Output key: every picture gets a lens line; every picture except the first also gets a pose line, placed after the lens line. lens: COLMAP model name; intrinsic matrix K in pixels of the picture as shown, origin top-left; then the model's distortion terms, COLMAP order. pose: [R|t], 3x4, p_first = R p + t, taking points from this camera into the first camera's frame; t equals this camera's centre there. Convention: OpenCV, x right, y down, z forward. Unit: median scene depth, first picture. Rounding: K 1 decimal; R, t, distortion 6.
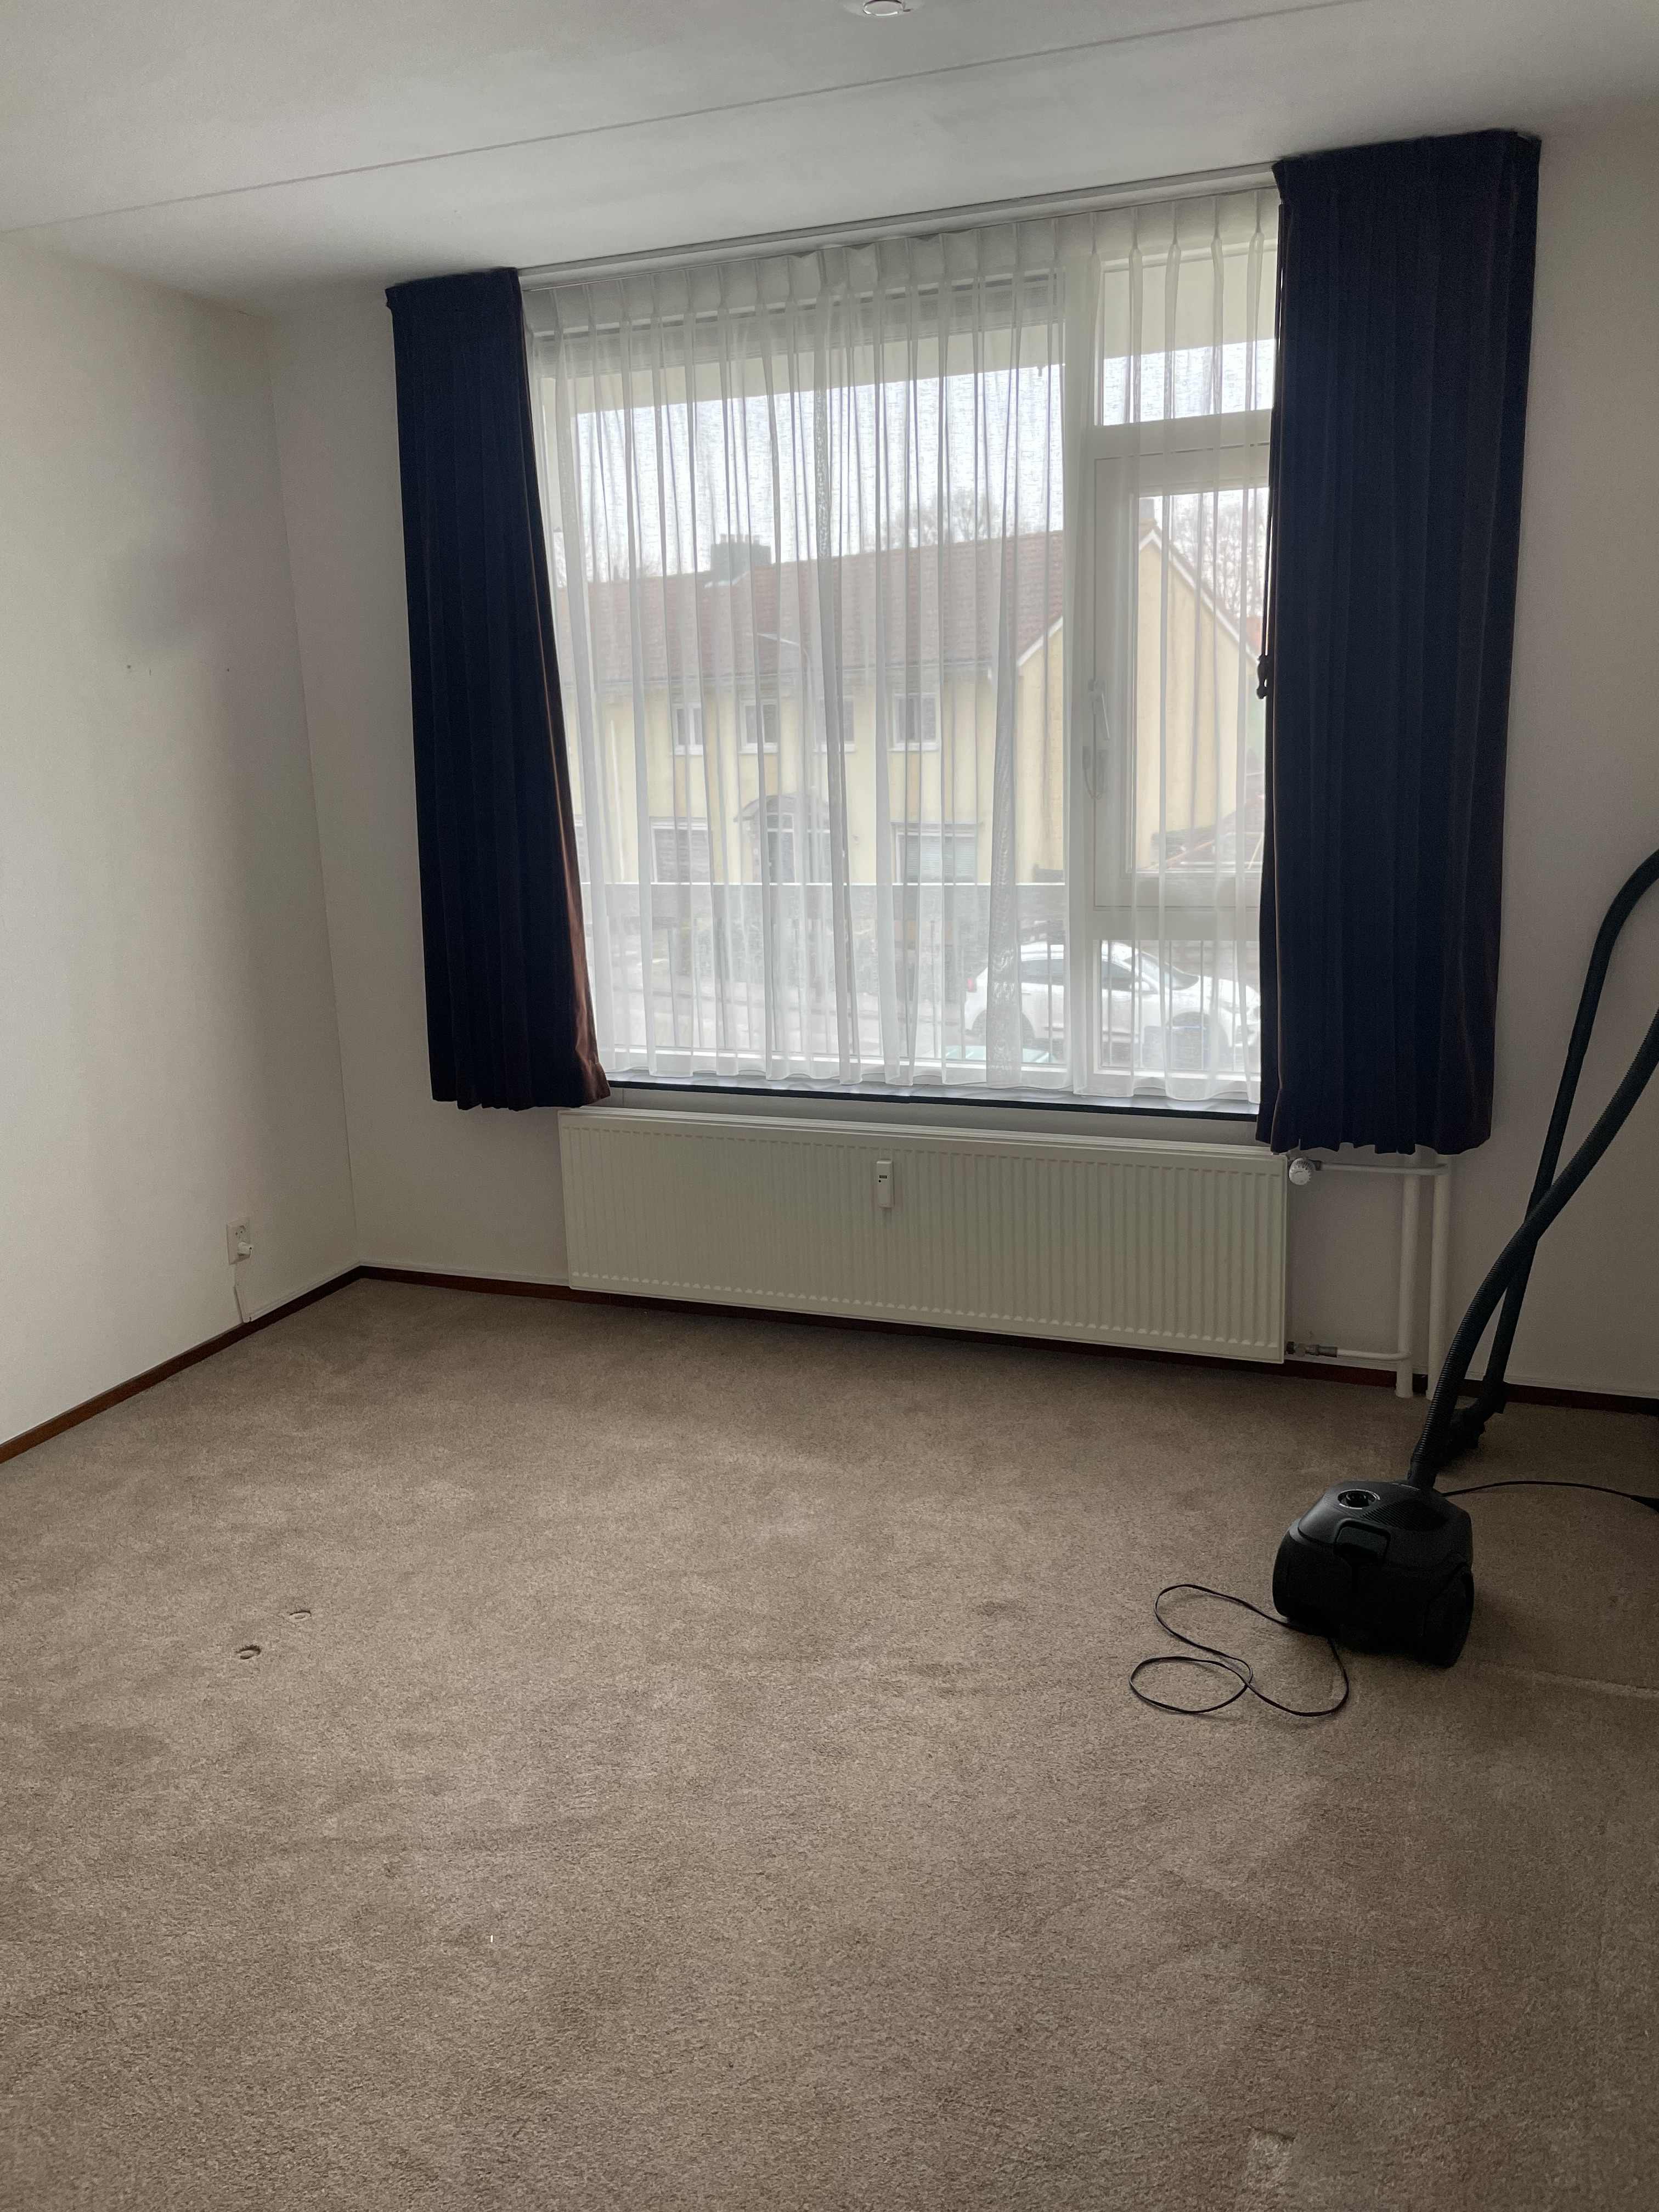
lens RADIAL K [[1685.7, 0, 822.8], [0, 1685.7, 1094.3], [0, 0, 1]] dist [0.032797, -0.014550]
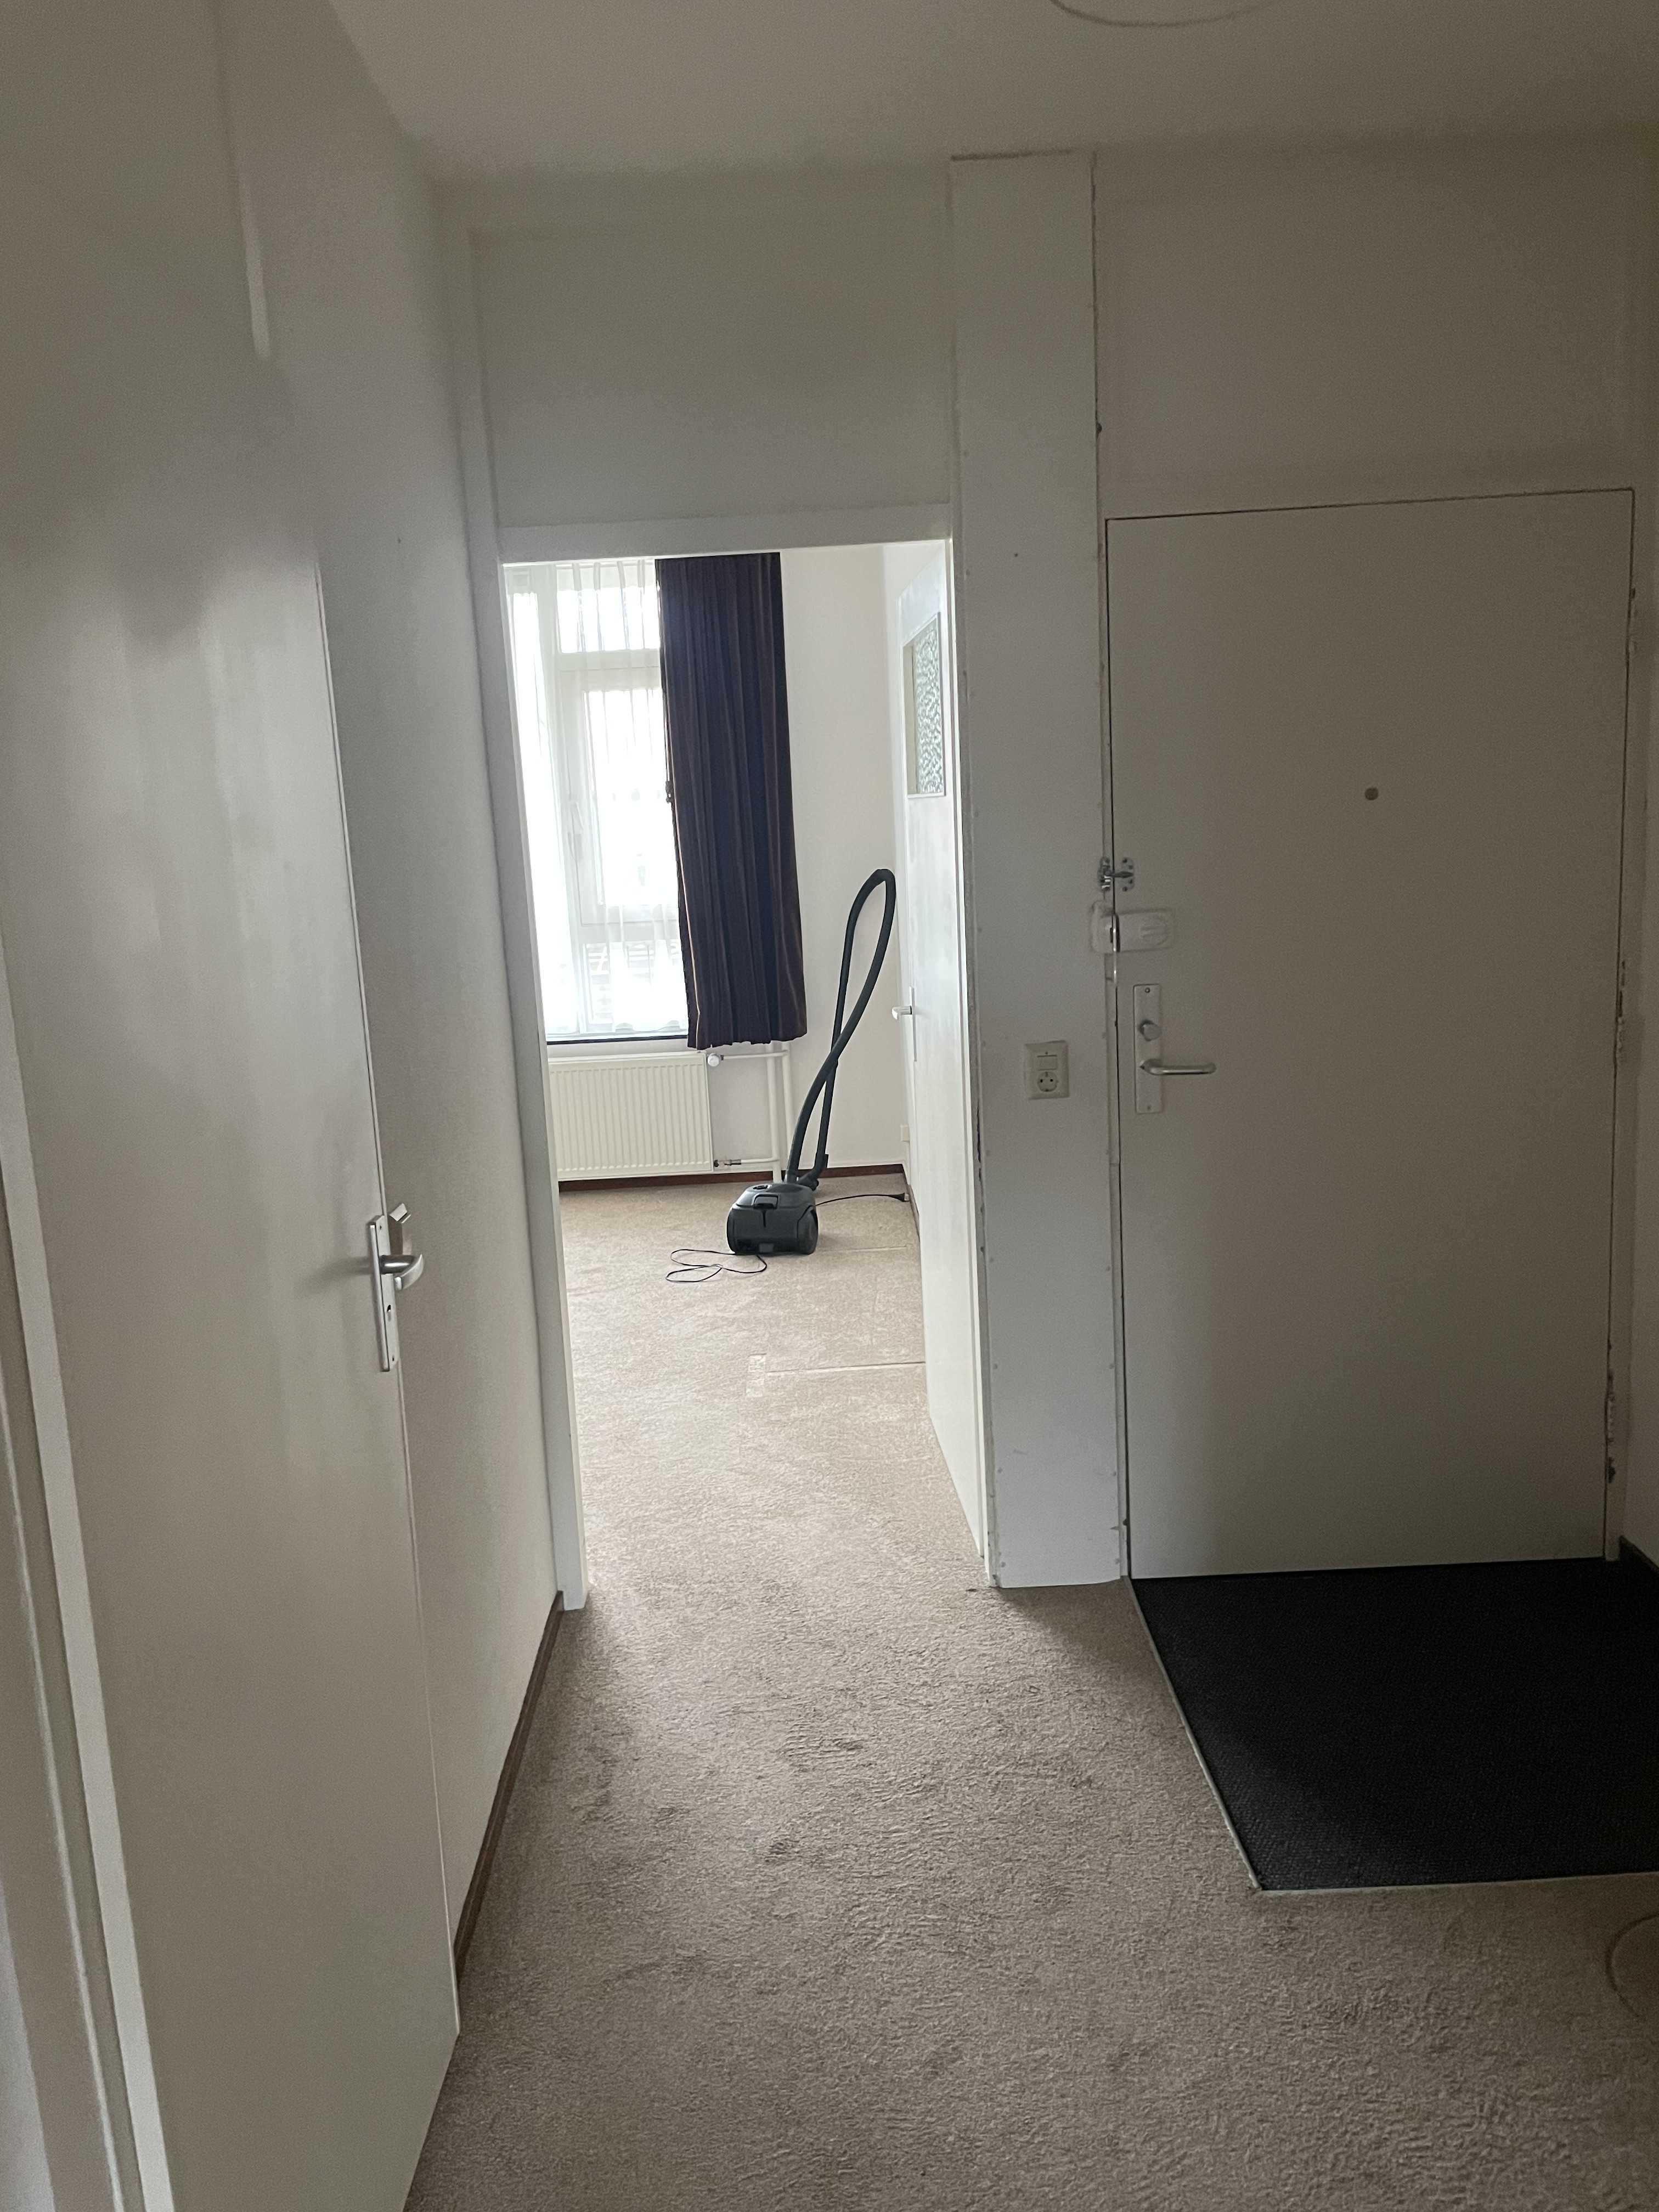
lens RADIAL K [[1685.7, 0, 827.7], [0, 1685.7, 1111.8], [0, 0, 1]] dist [0.032797, -0.014550]
pose [[0.924388, -0.072980, 0.374408, -0.292829], [0.094871, 0.994671, -0.040349, 0.187854], [-0.369468, 0.072819, 0.926386, -0.738334]]
